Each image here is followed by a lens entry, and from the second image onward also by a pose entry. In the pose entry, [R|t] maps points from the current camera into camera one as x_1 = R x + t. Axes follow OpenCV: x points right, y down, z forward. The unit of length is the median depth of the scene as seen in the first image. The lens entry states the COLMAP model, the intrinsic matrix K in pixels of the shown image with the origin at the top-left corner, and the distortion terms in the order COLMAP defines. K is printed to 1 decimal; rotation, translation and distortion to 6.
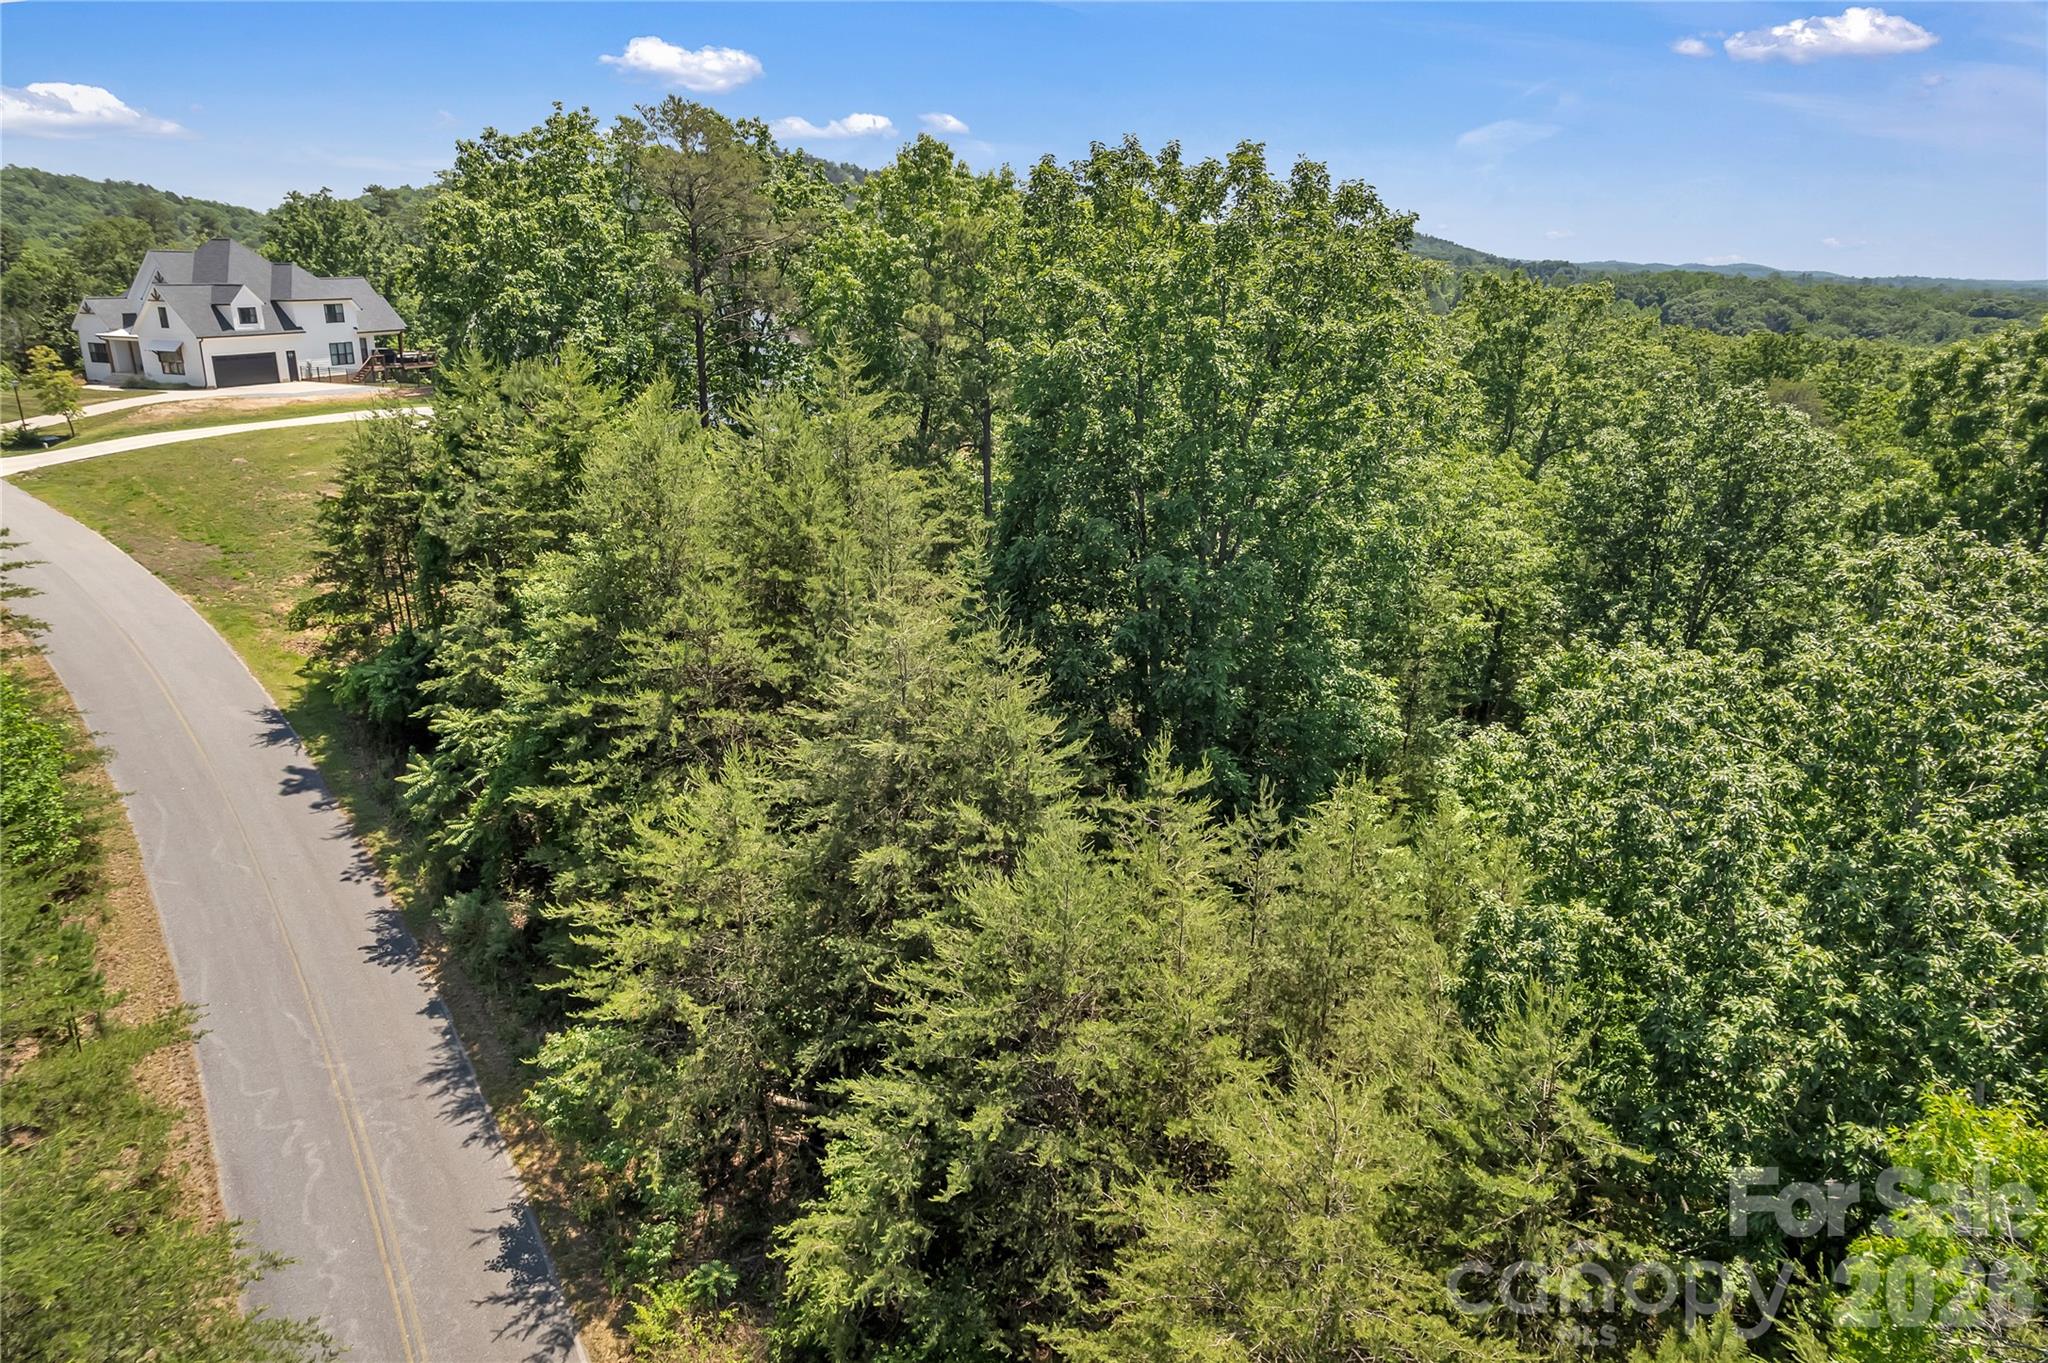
lens RADIAL K [[1359.0, 0, 1030.6], [0, 1359.0, 631.9], [0, 0, 1]] dist [-0.081161, 0.081850]
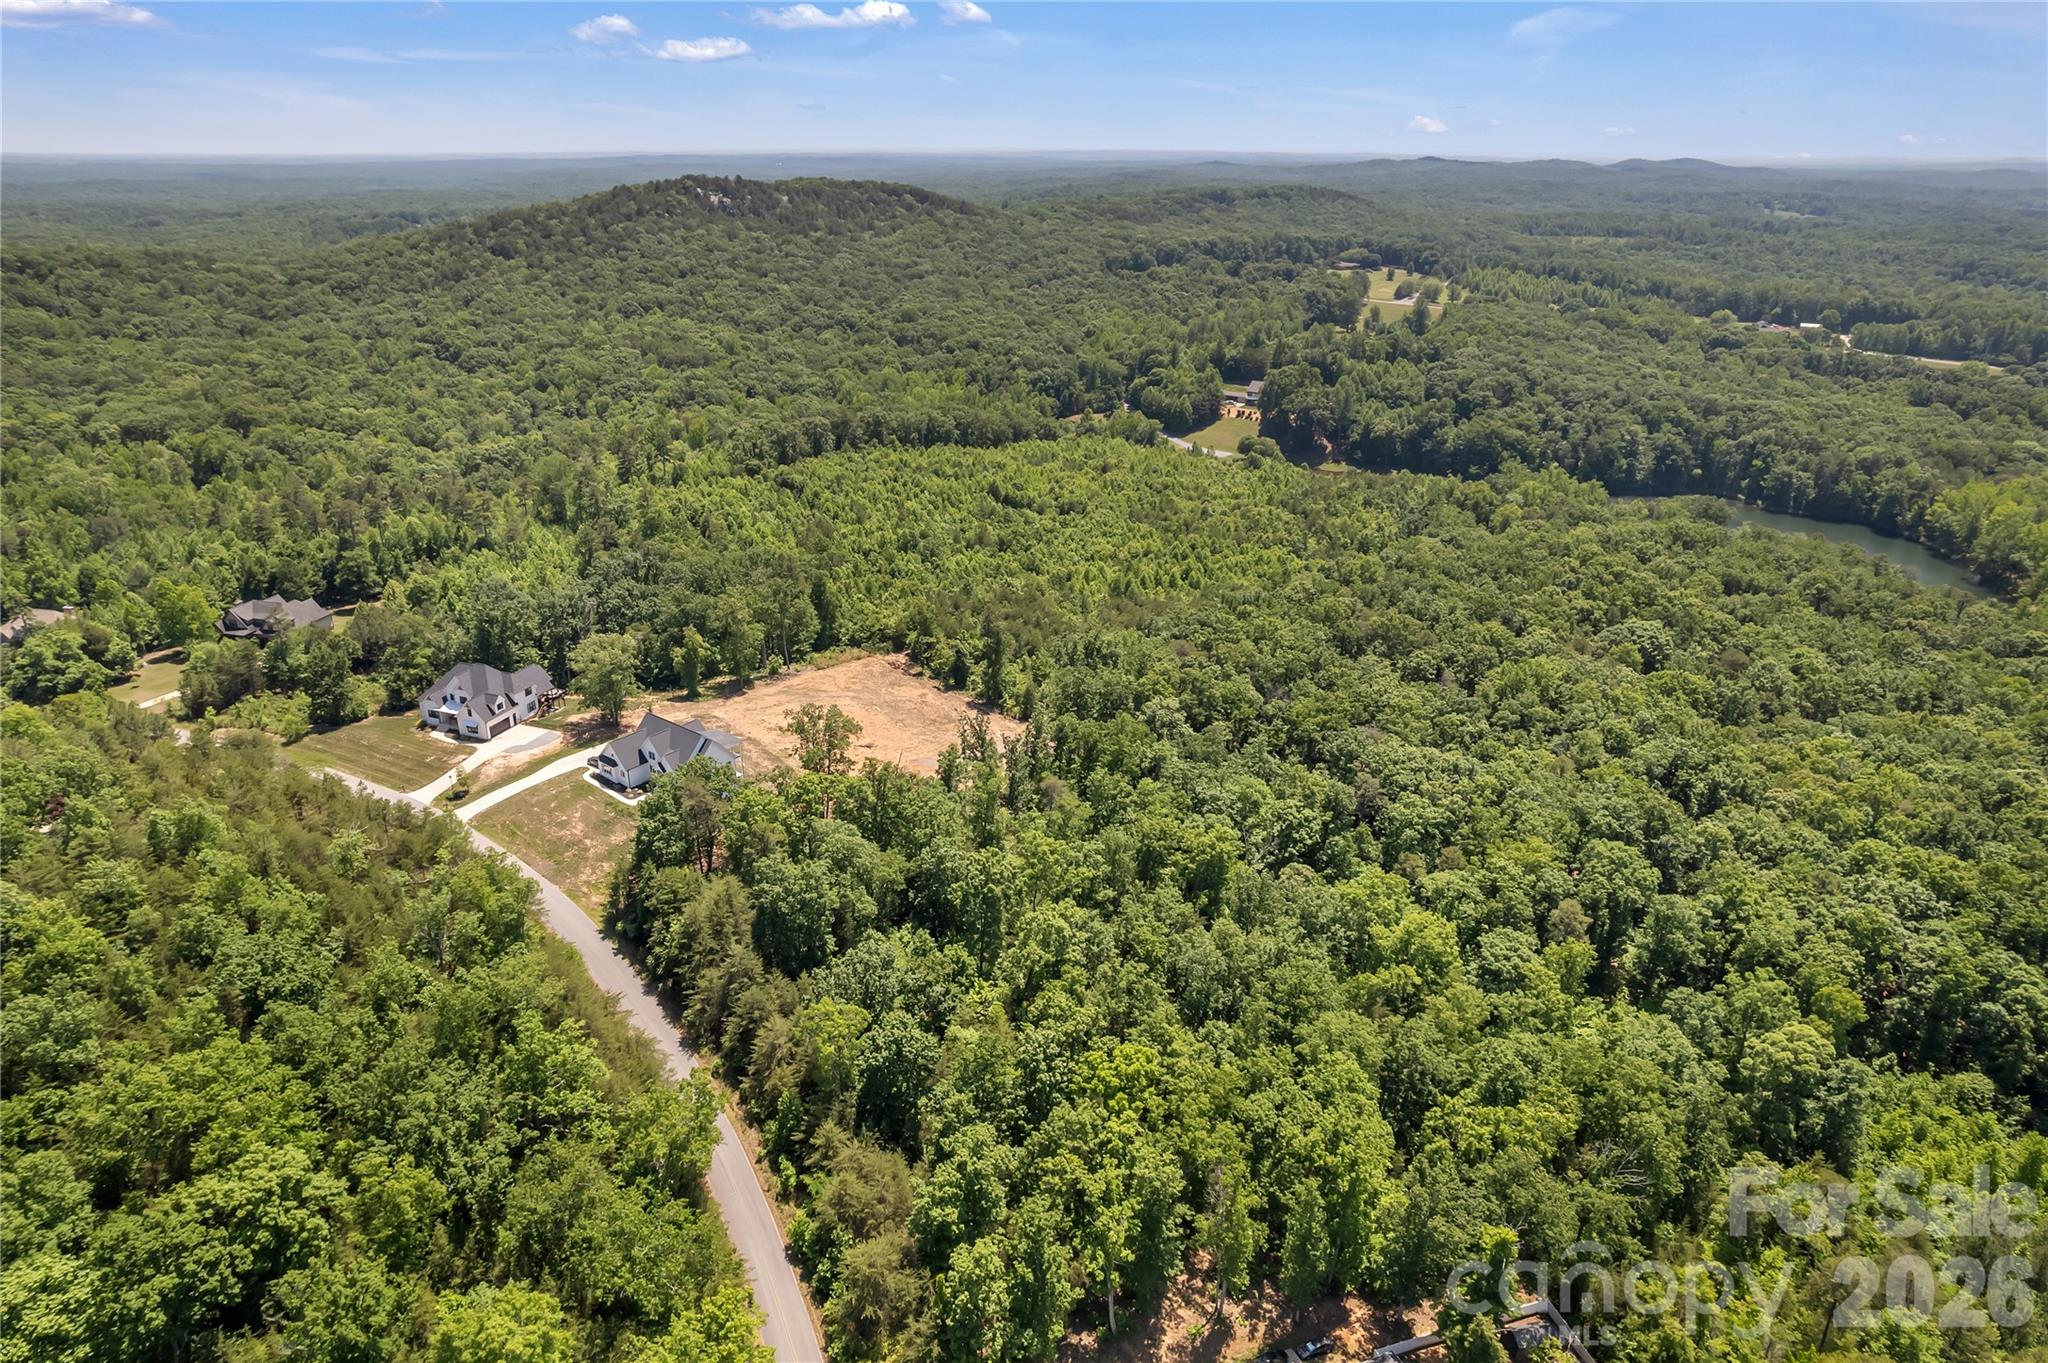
lens RADIAL K [[1359.0, 0, 1030.6], [0, 1359.0, 631.9], [0, 0, 1]] dist [-0.081161, 0.081850]
pose [[0.999364, -0.022272, 0.027840, 0.901623], [0.019779, 0.996026, 0.086840, -1.581098], [-0.029664, -0.086234, 0.995833, -4.127414]]
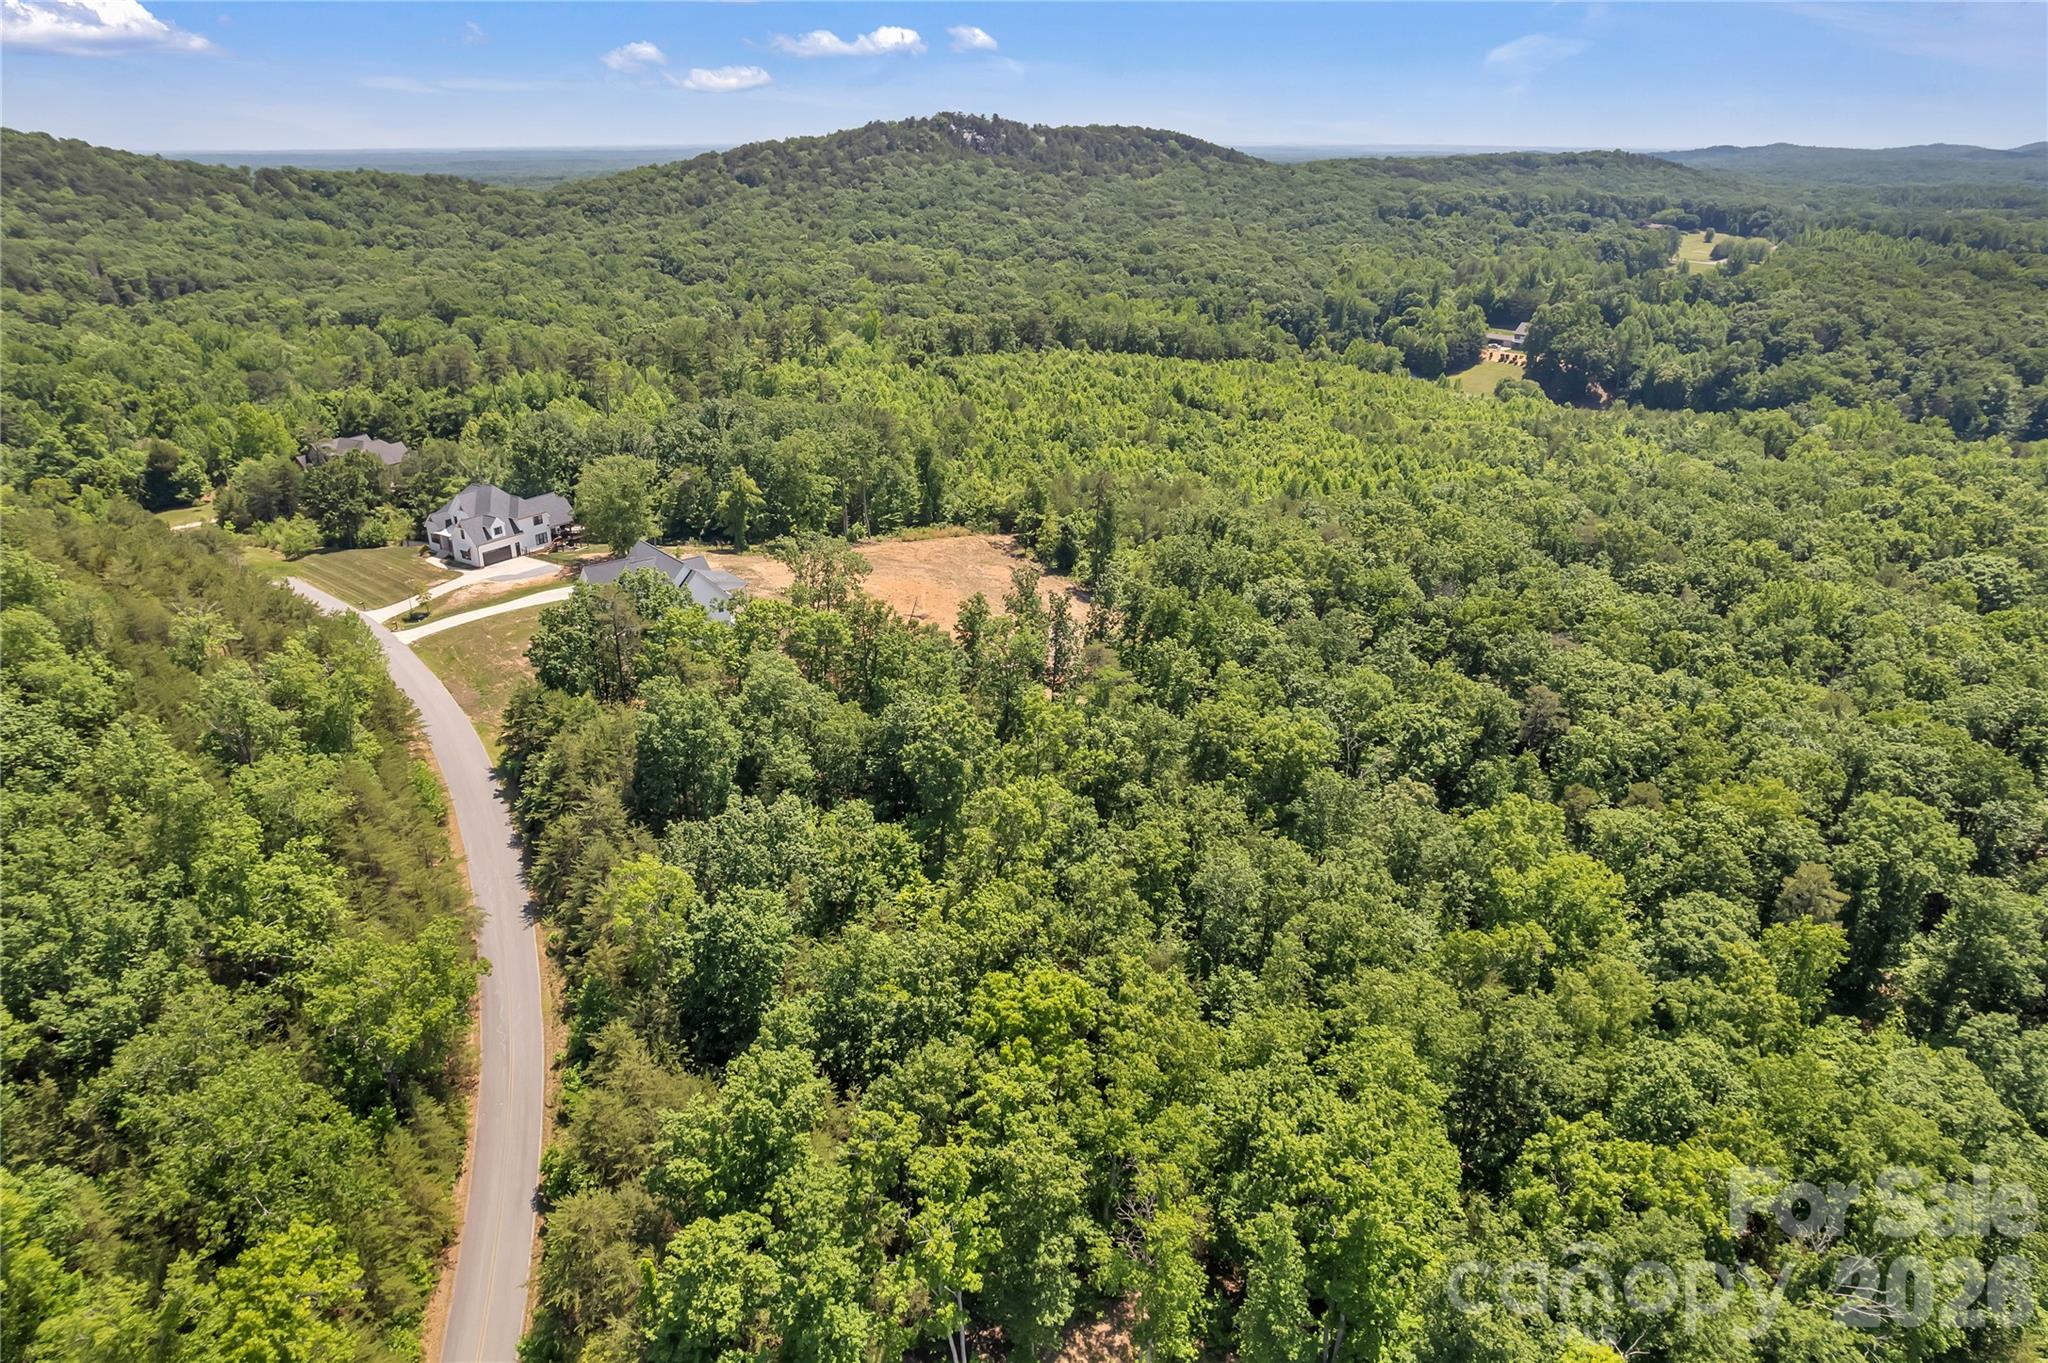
lens RADIAL K [[1359.0, 0, 1030.6], [0, 1359.0, 631.9], [0, 0, 1]] dist [-0.081161, 0.081850]
pose [[0.983290, 0.051458, -0.174624, 1.753972], [-0.036123, 0.995296, 0.089892, -0.832797], [0.178428, -0.082082, 0.980523, -2.681997]]
